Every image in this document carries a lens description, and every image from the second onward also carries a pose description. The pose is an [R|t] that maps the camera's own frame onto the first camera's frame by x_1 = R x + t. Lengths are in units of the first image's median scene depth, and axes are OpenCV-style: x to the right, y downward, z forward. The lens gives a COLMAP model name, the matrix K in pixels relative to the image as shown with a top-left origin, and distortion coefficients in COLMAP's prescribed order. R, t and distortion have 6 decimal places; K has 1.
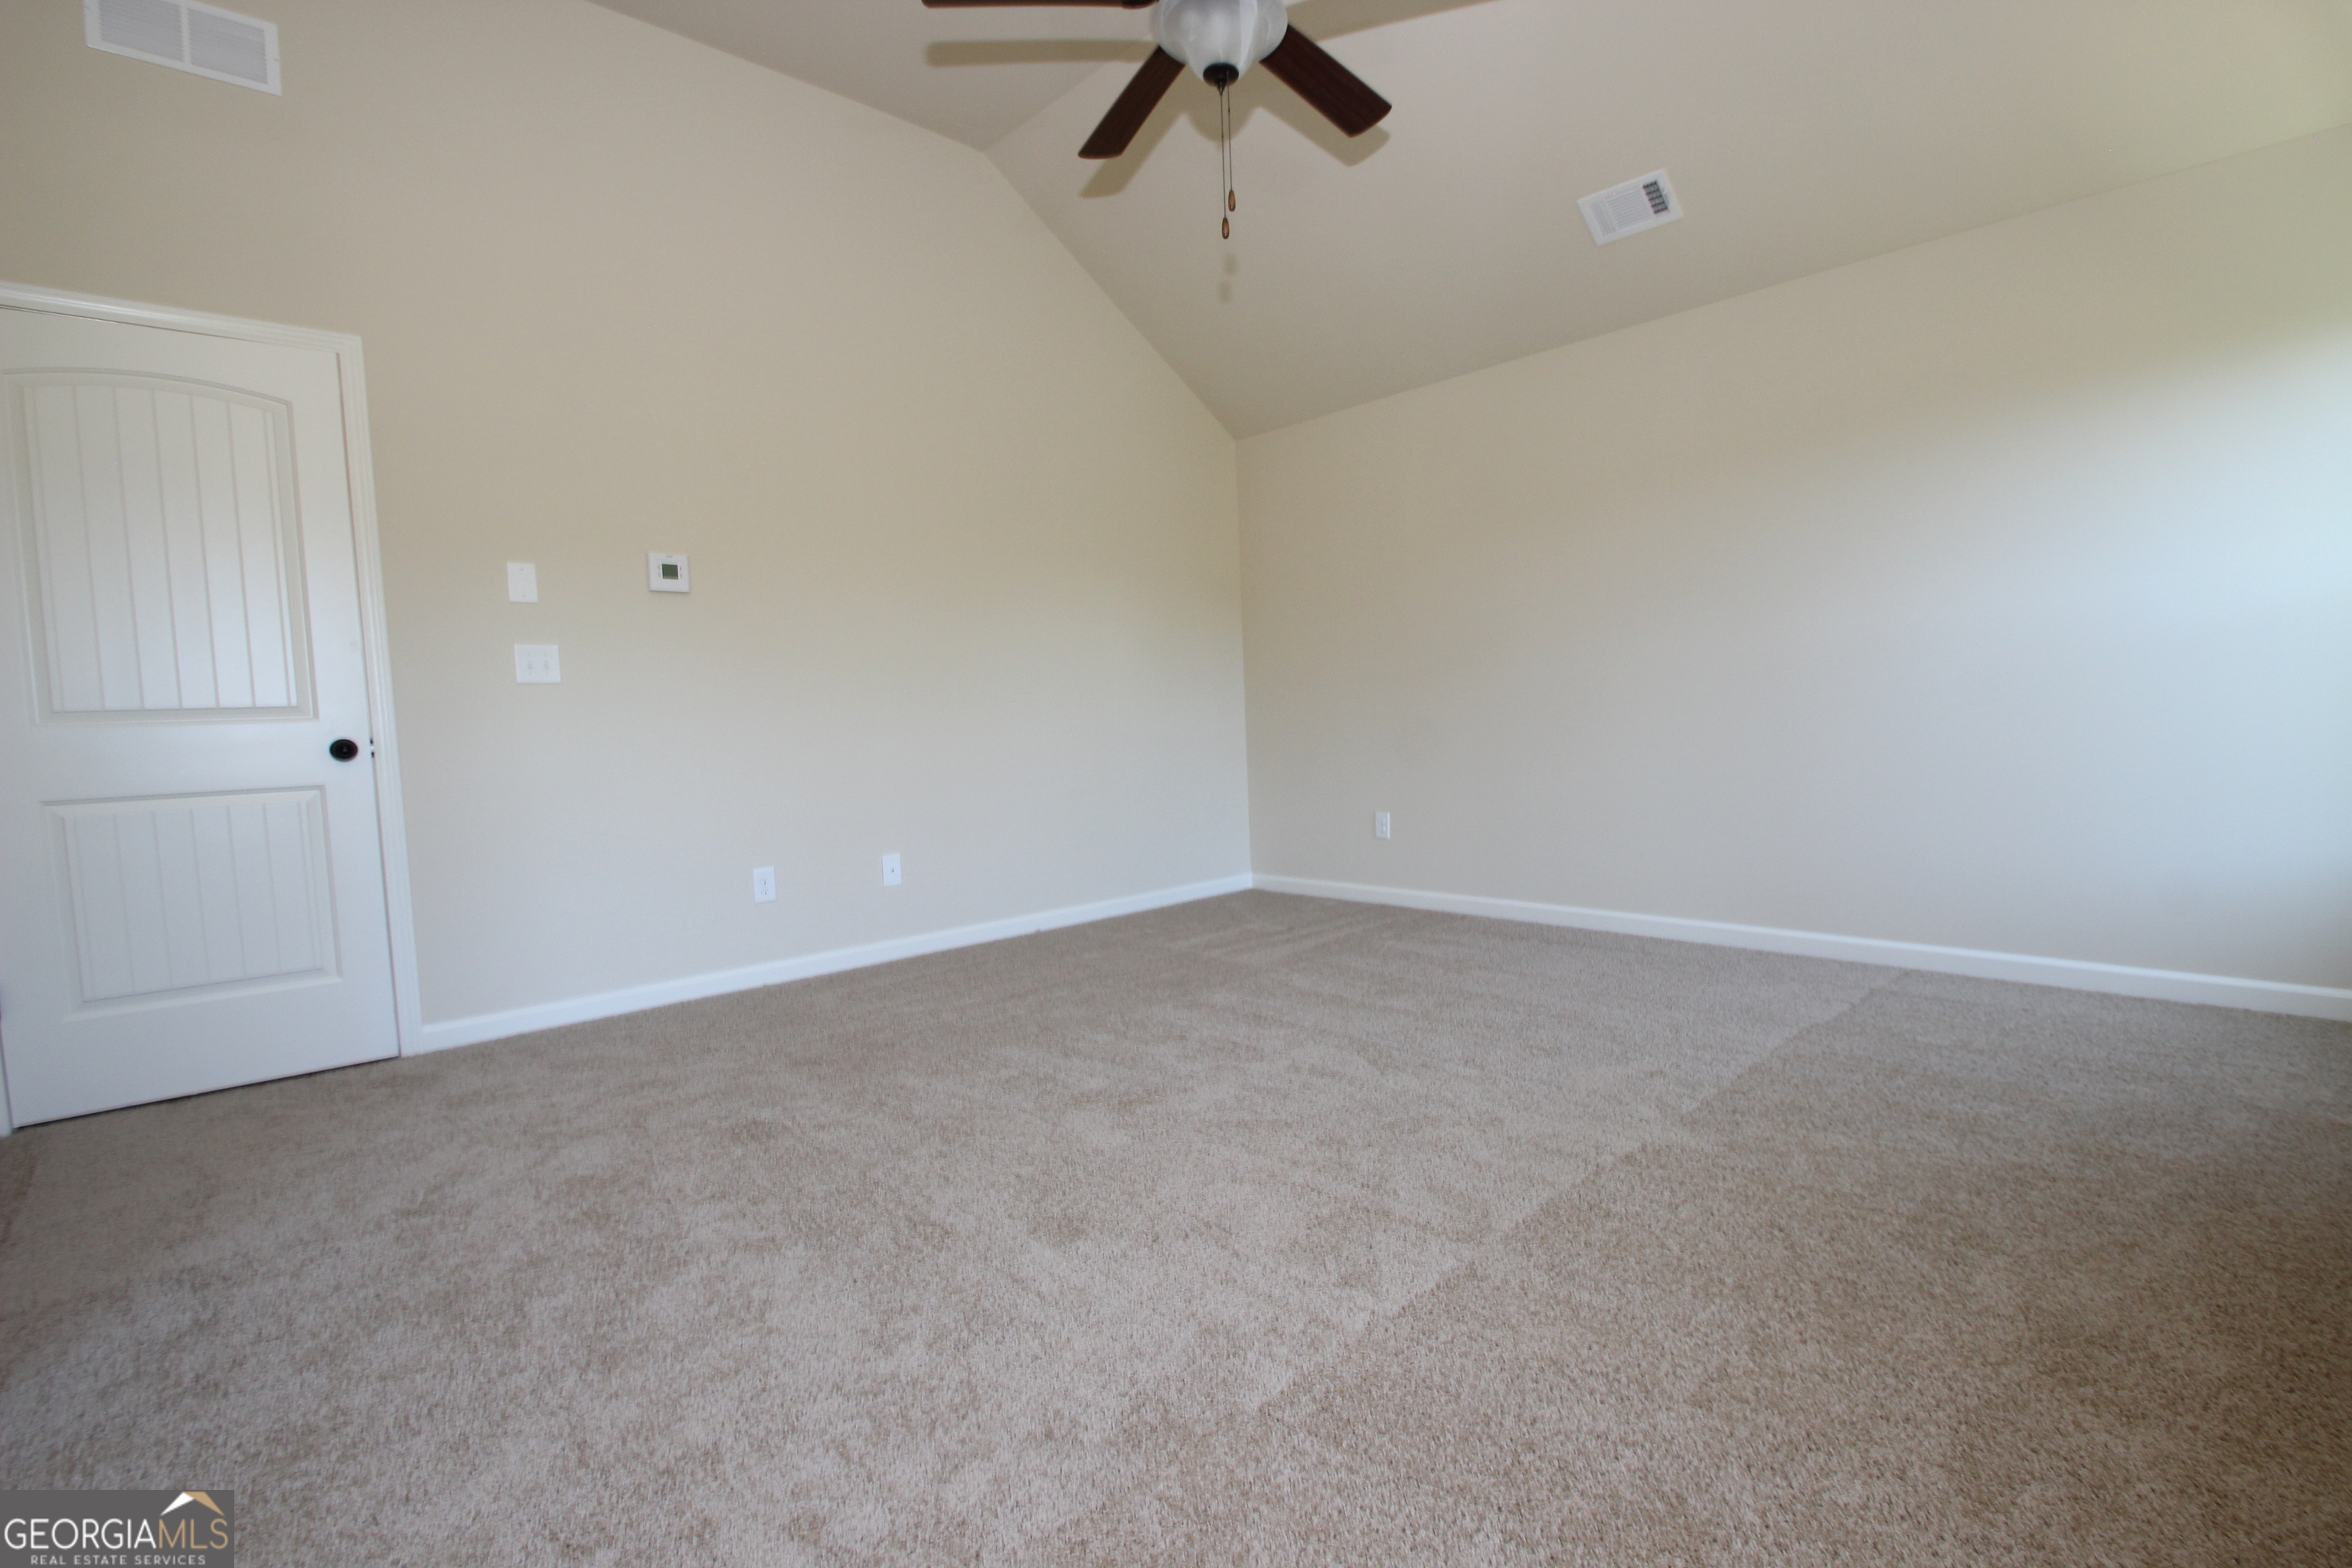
lens RADIAL K [[1095.3, 0, 1200.2], [0, 1095.3, 787.2], [0, 0, 1]] dist [0.009301, -0.015209]
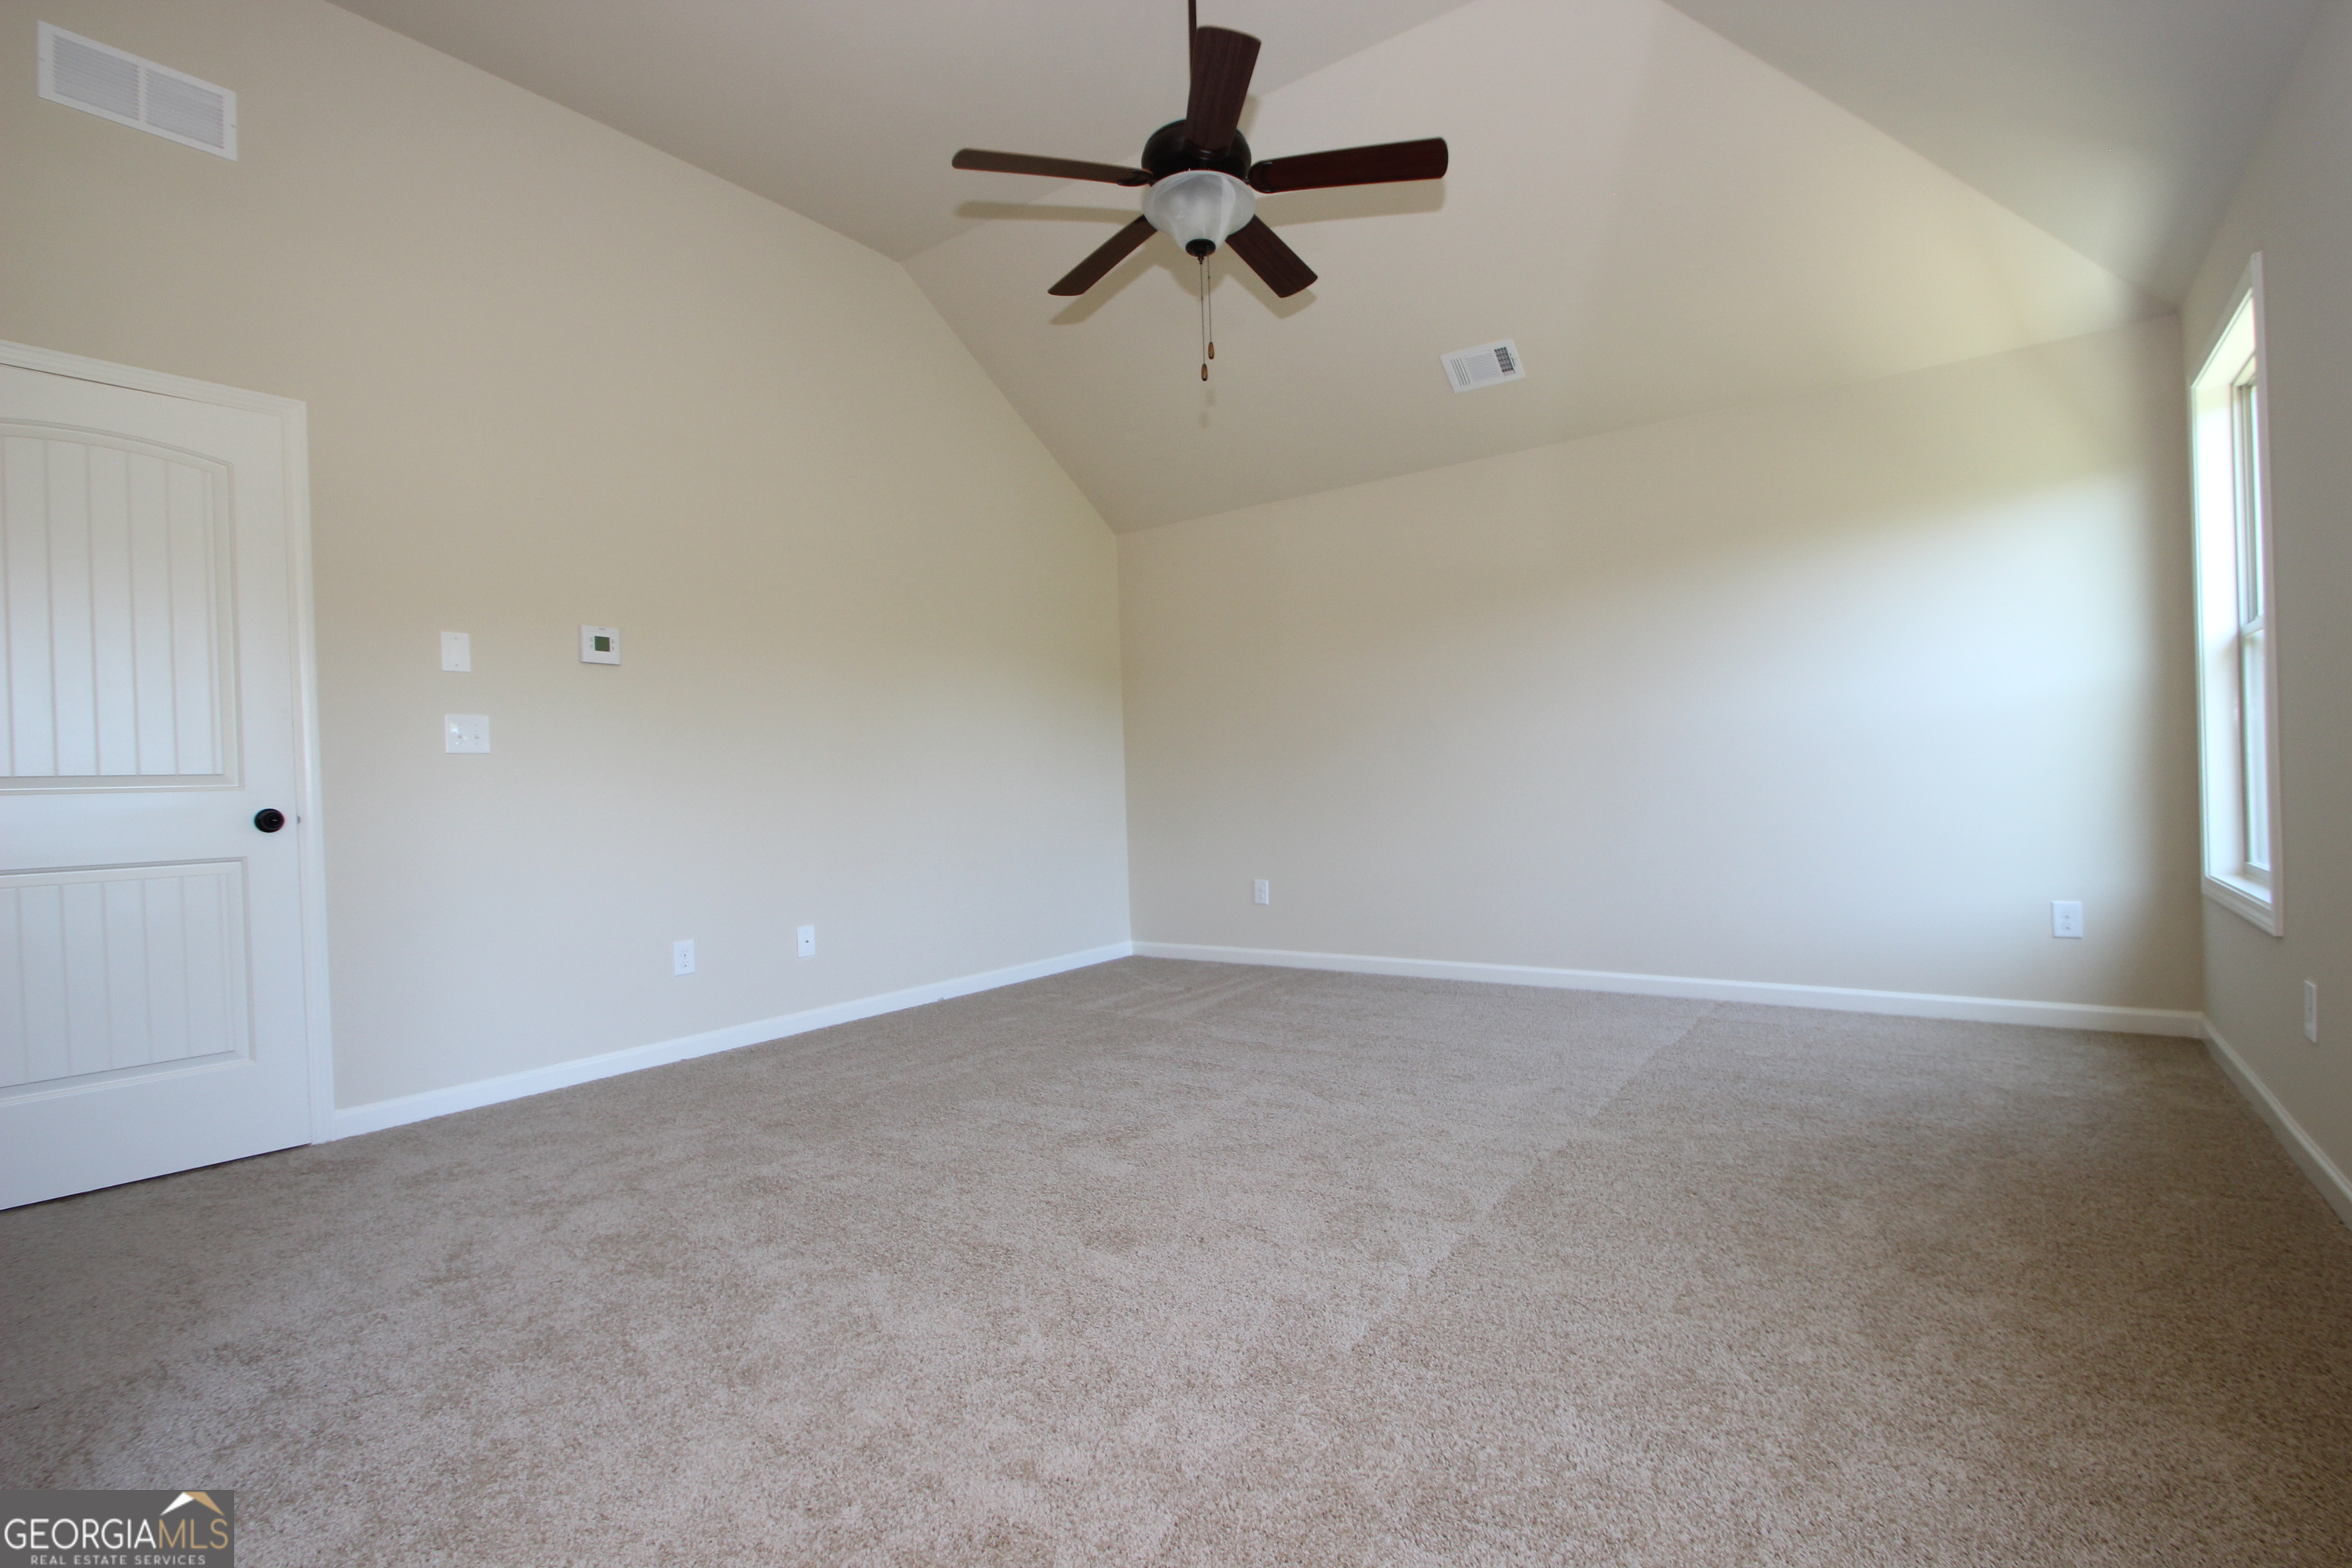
lens RADIAL K [[1095.3, 0, 1201.3], [0, 1095.3, 786.9], [0, 0, 1]] dist [0.009301, -0.015209]
pose [[0.982014, 0.003578, 0.188774, -0.201821], [0.010268, 0.997328, -0.072322, 0.018425], [-0.188528, 0.072959, 0.979354, -0.120479]]
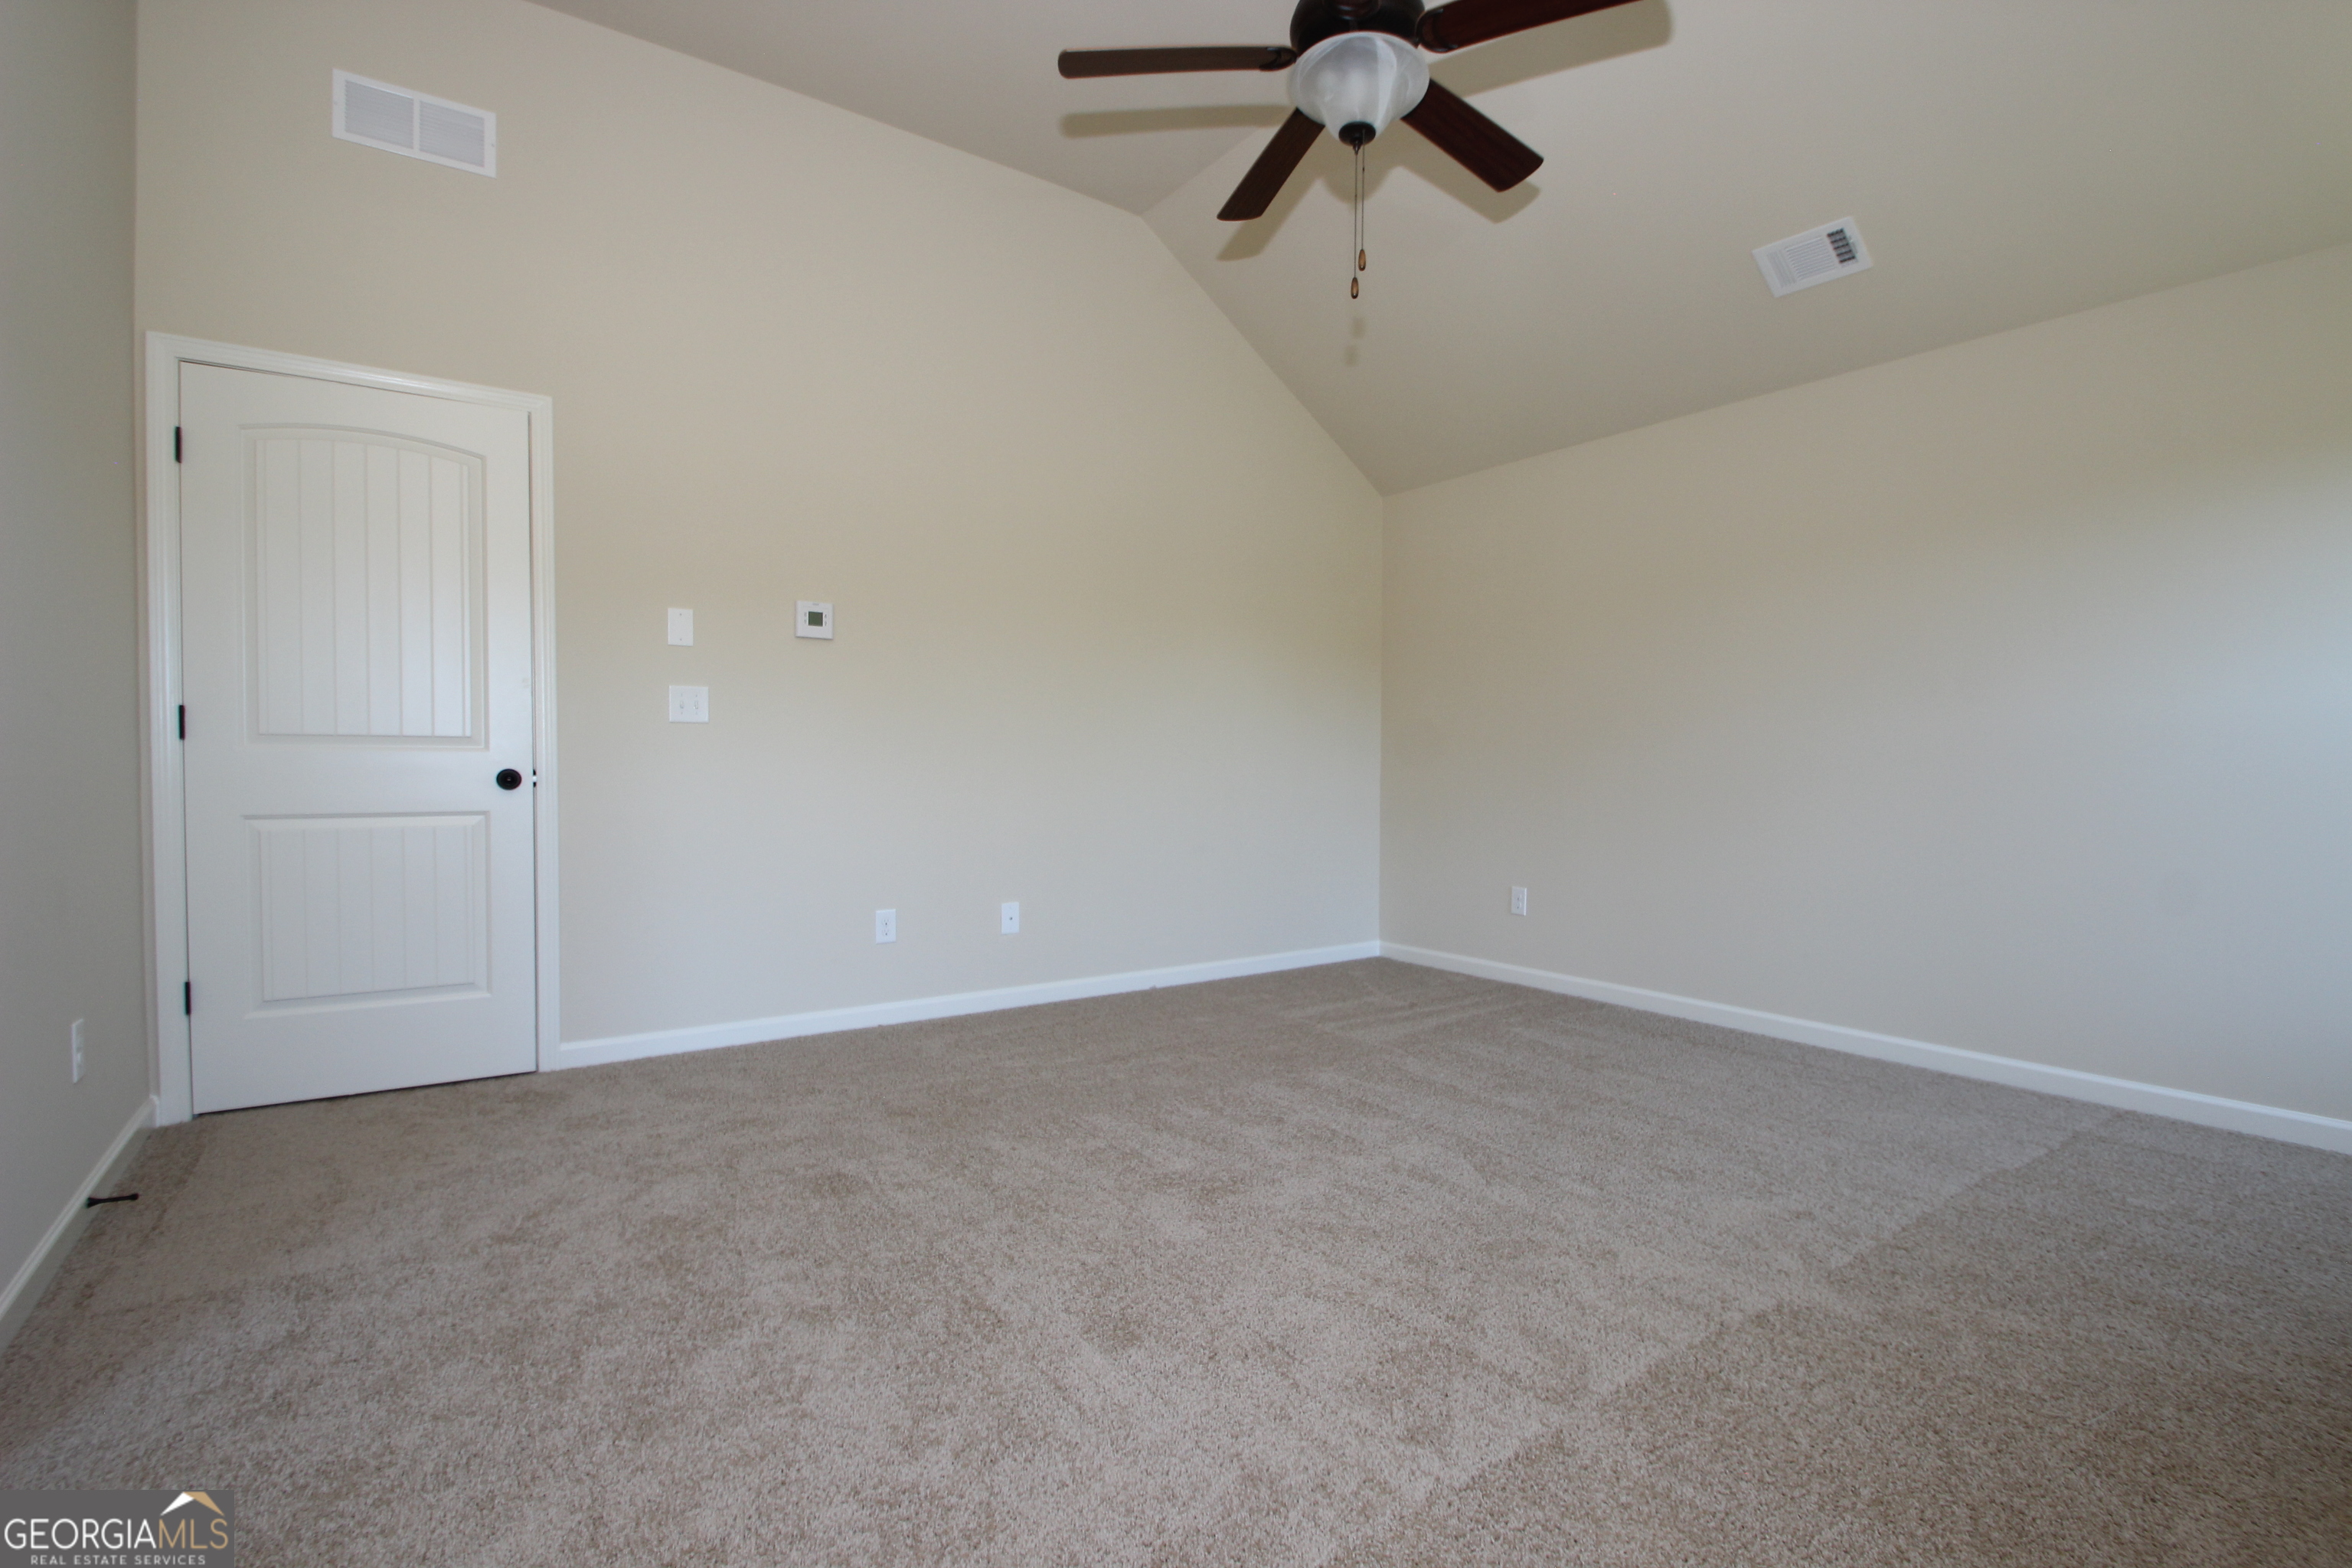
lens RADIAL K [[1095.3, 0, 1199.8], [0, 1095.3, 787.4], [0, 0, 1]] dist [0.009301, -0.015209]
pose [[0.989156, 0.047042, -0.139133, 0.043239], [-0.052642, 0.997934, -0.036845, -0.027880], [0.137112, 0.043769, 0.989588, 0.043294]]
